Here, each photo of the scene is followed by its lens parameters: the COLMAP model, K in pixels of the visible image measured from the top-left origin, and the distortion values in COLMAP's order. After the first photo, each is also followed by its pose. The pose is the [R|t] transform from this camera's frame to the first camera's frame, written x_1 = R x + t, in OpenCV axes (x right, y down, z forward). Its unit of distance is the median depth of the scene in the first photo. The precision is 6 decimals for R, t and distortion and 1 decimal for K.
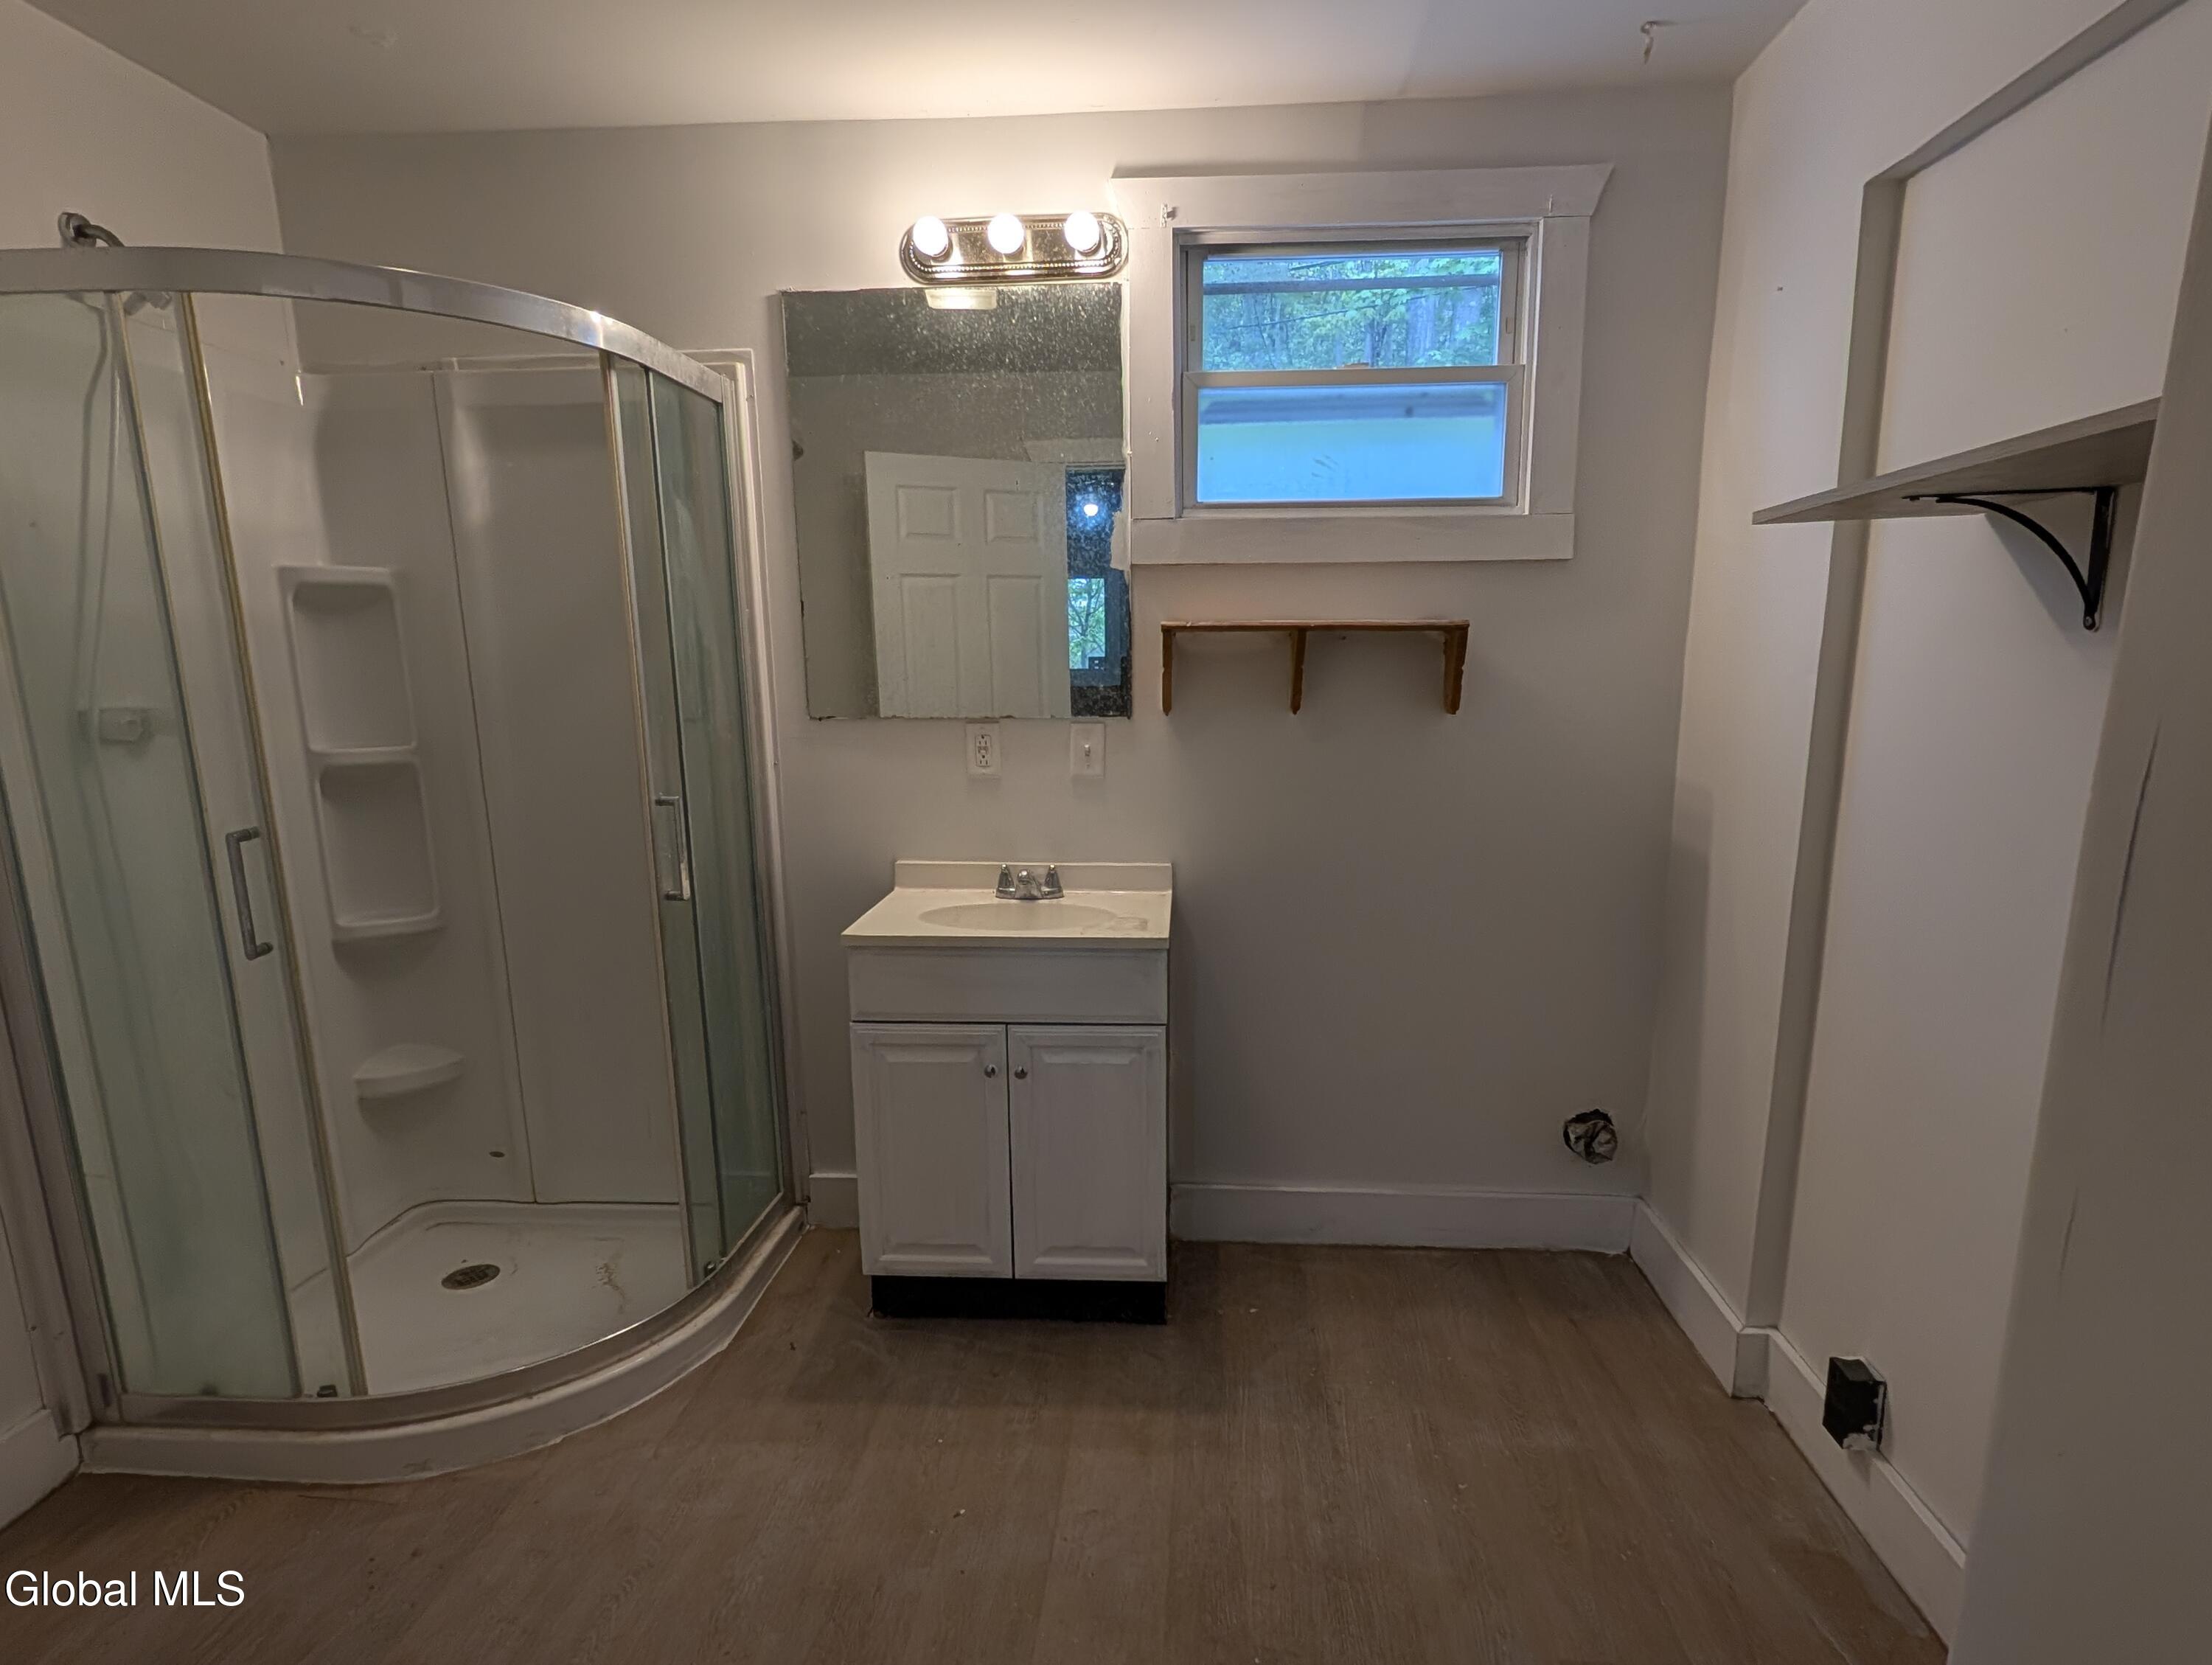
lens RADIAL K [[1226.1, 0, 1115.9], [0, 1226.1, 926.8], [0, 0, 1]] dist [-0.001222, -0.002672]
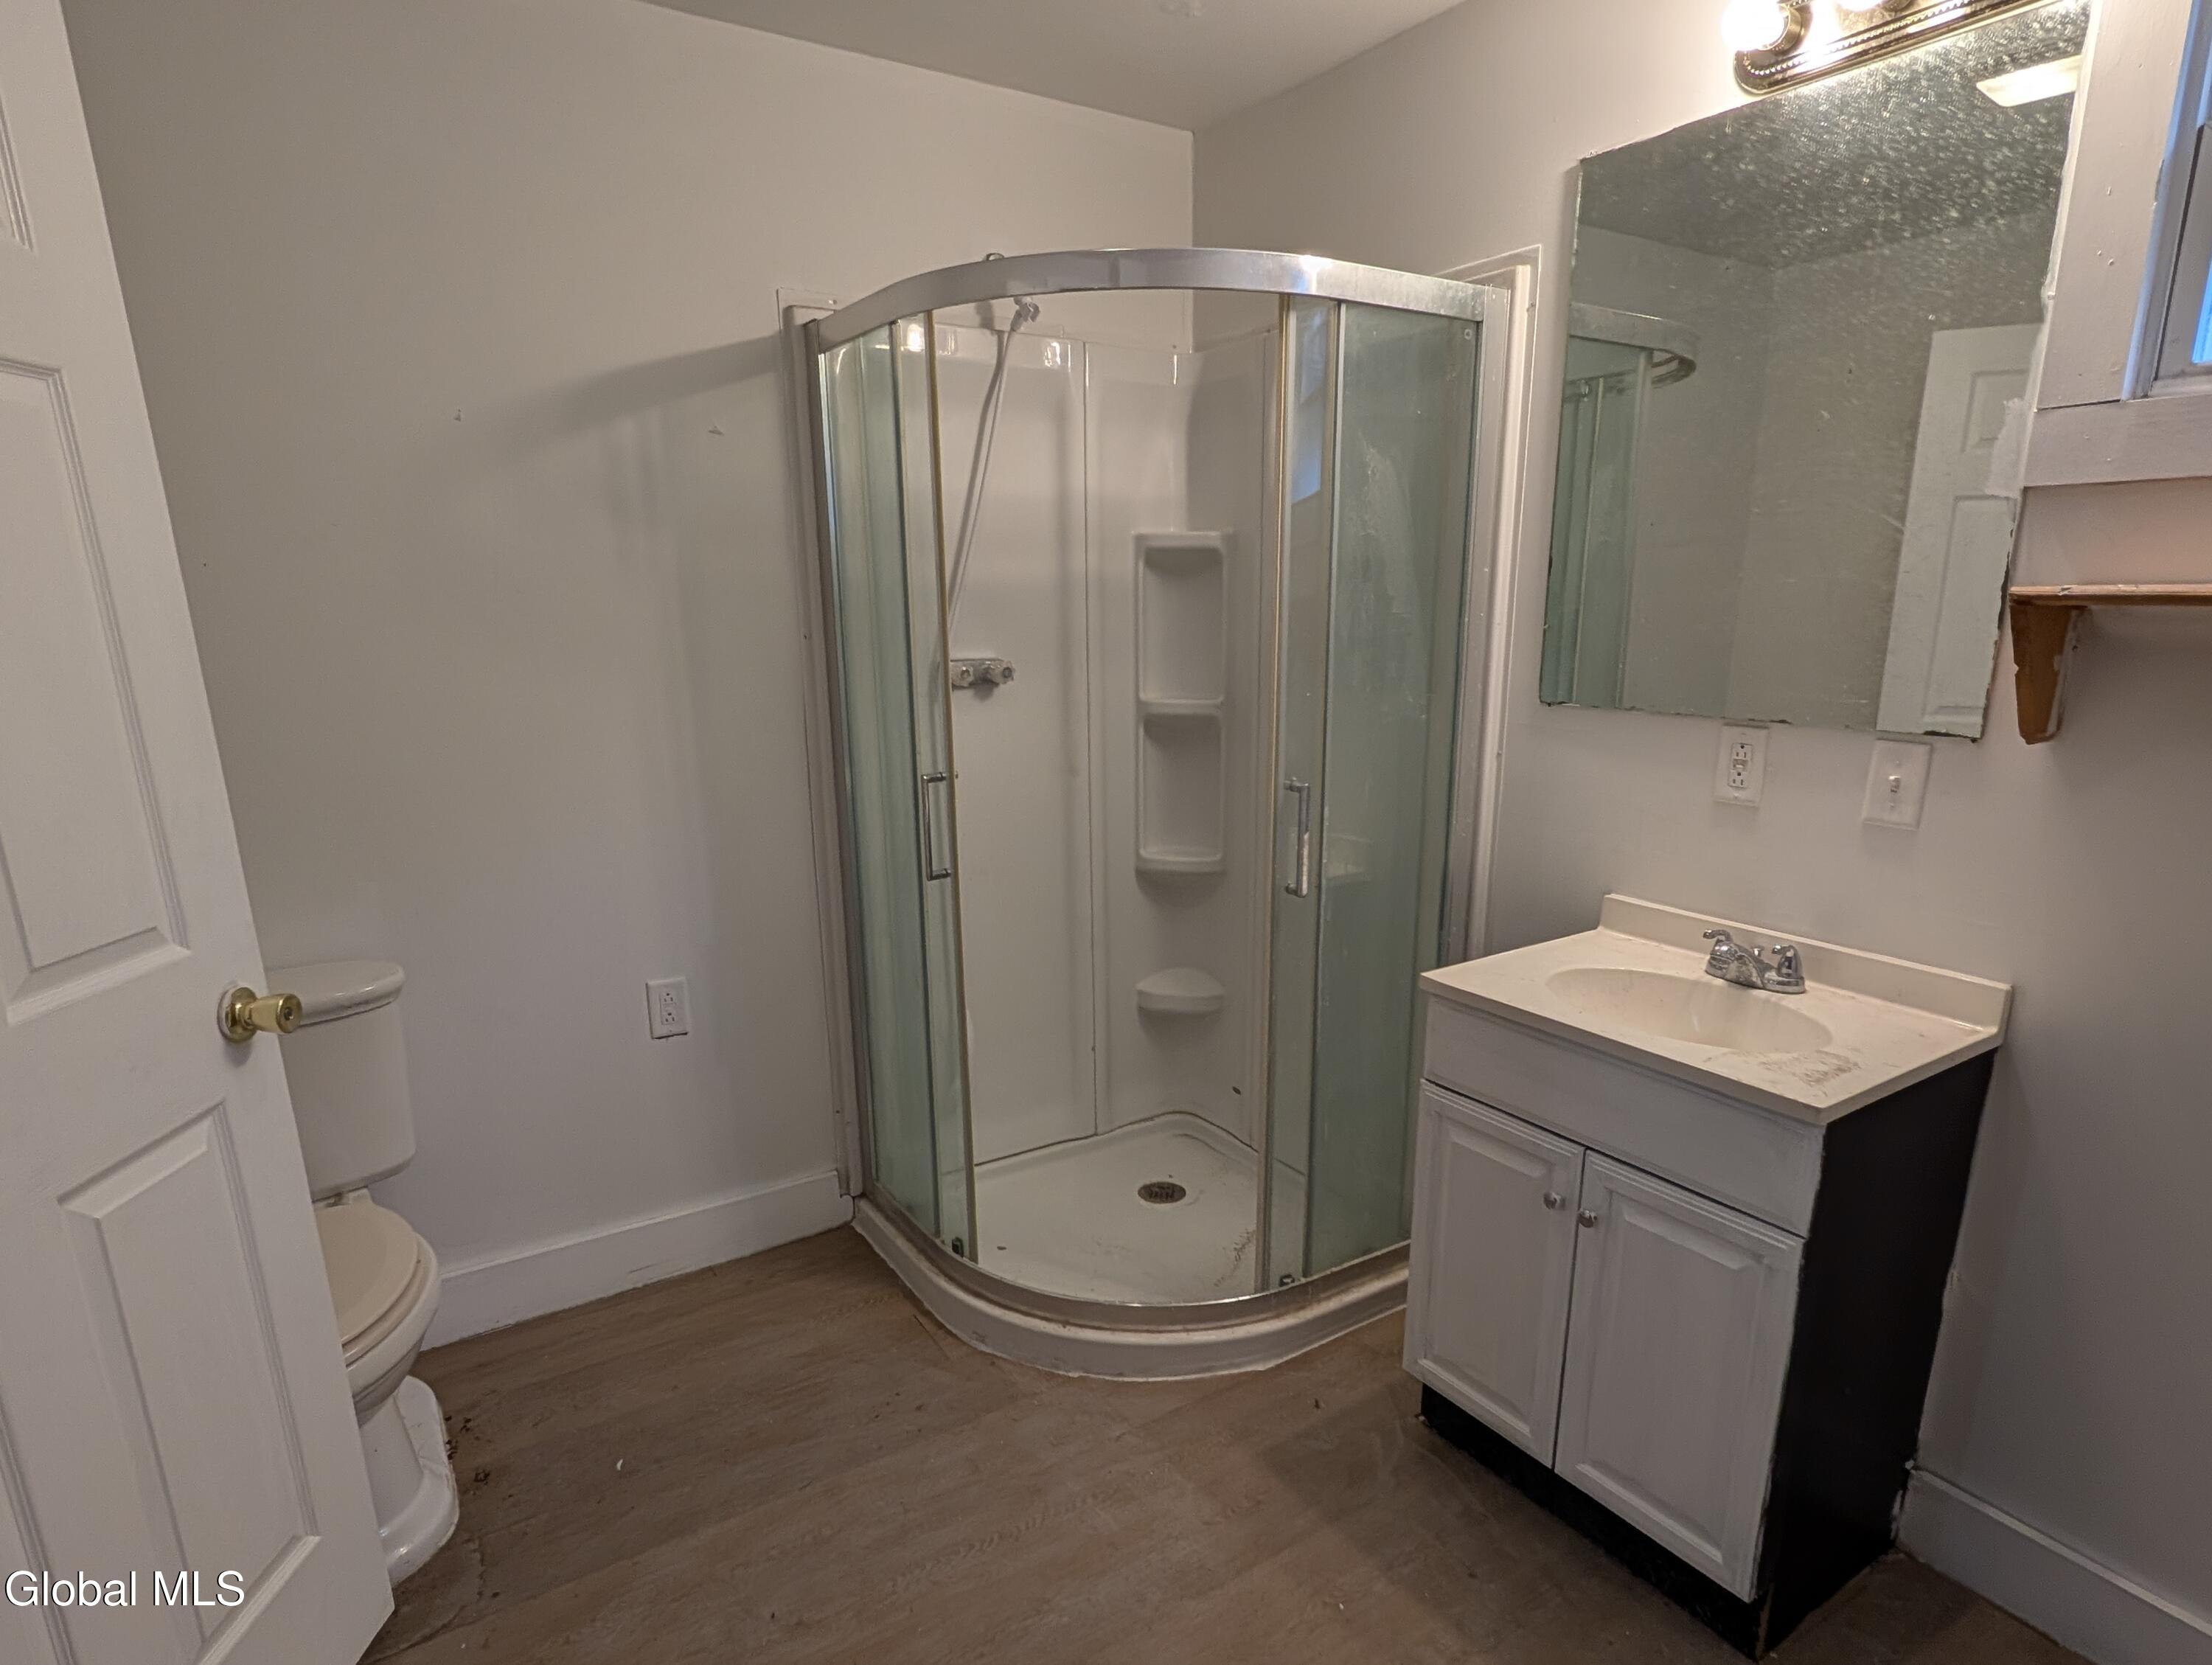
lens RADIAL K [[1226.1, 0, 1115.9], [0, 1226.1, 926.8], [0, 0, 1]] dist [-0.001222, -0.002672]
pose [[0.604975, 0.213032, -0.767218, 0.255017], [-0.169692, 0.975904, 0.137171, -0.095036], [0.777953, 0.047206, 0.626547, 0.298539]]
